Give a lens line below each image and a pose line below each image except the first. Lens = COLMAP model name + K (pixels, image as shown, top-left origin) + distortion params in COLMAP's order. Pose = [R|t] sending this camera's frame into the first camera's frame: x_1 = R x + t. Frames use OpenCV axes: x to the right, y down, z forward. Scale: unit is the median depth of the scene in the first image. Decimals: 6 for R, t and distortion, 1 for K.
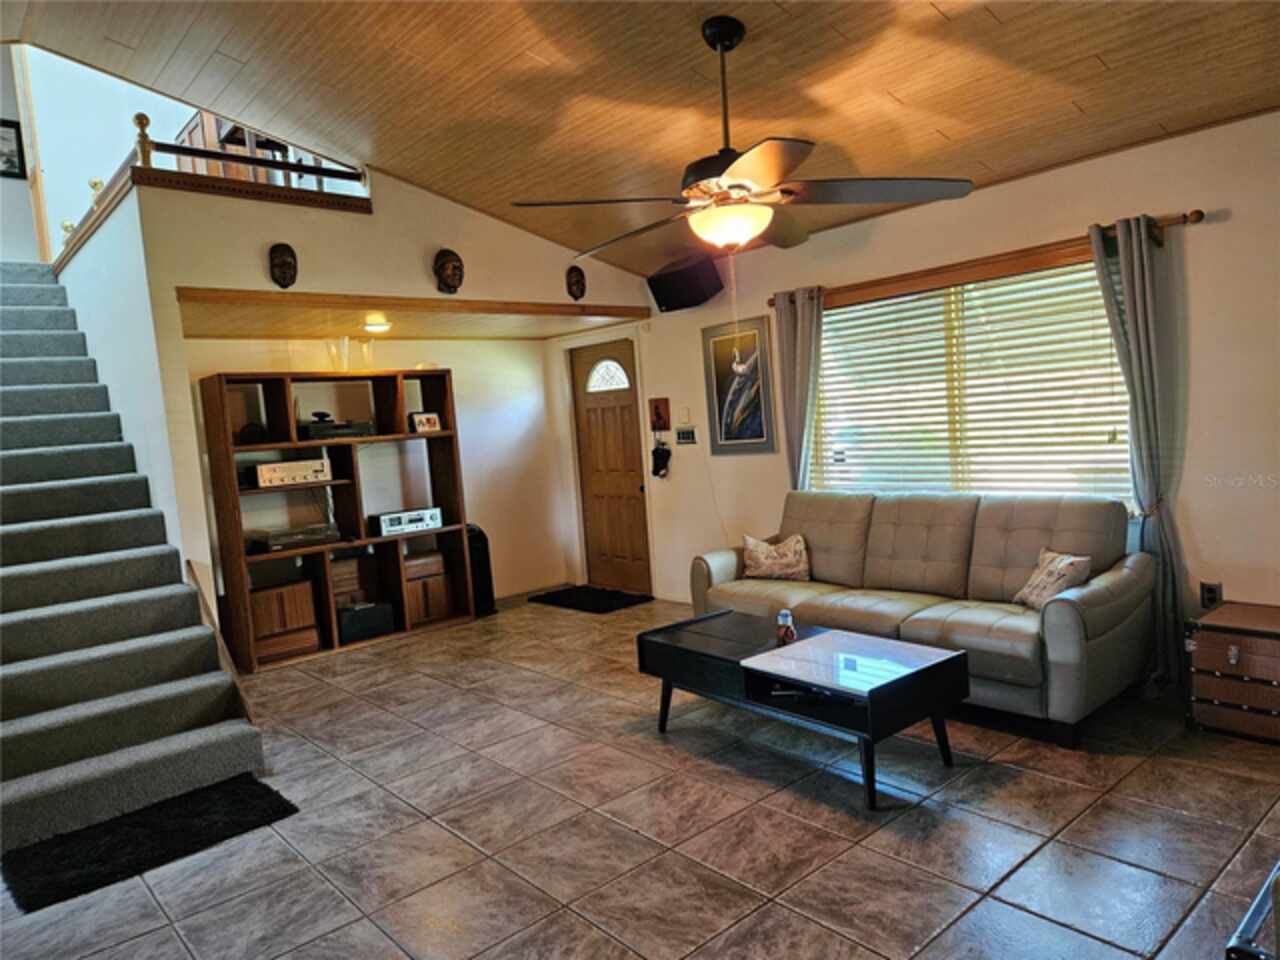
lens RADIAL K [[854.5, 0, 640.1], [0, 854.5, 481.2], [0, 0, 1]] dist [0.031806, -0.004947]
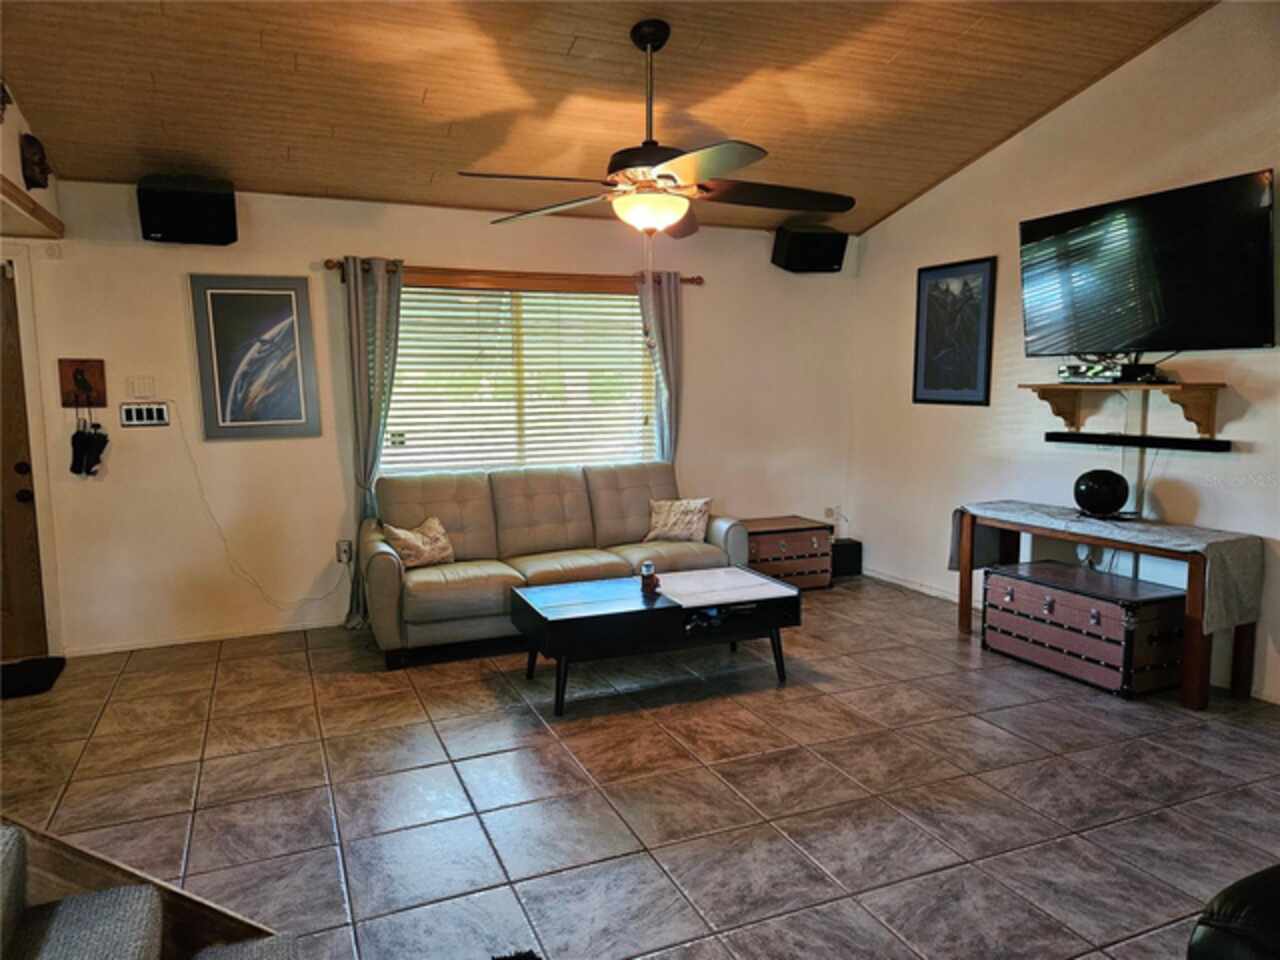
lens RADIAL K [[854.5, 0, 639.8], [0, 854.5, 477.0], [0, 0, 1]] dist [0.031806, -0.004947]
pose [[0.296354, -0.033652, 0.954485, -0.621598], [0.057571, 0.998191, 0.017318, 0.012930], [-0.953341, 0.049819, 0.297756, 0.456821]]
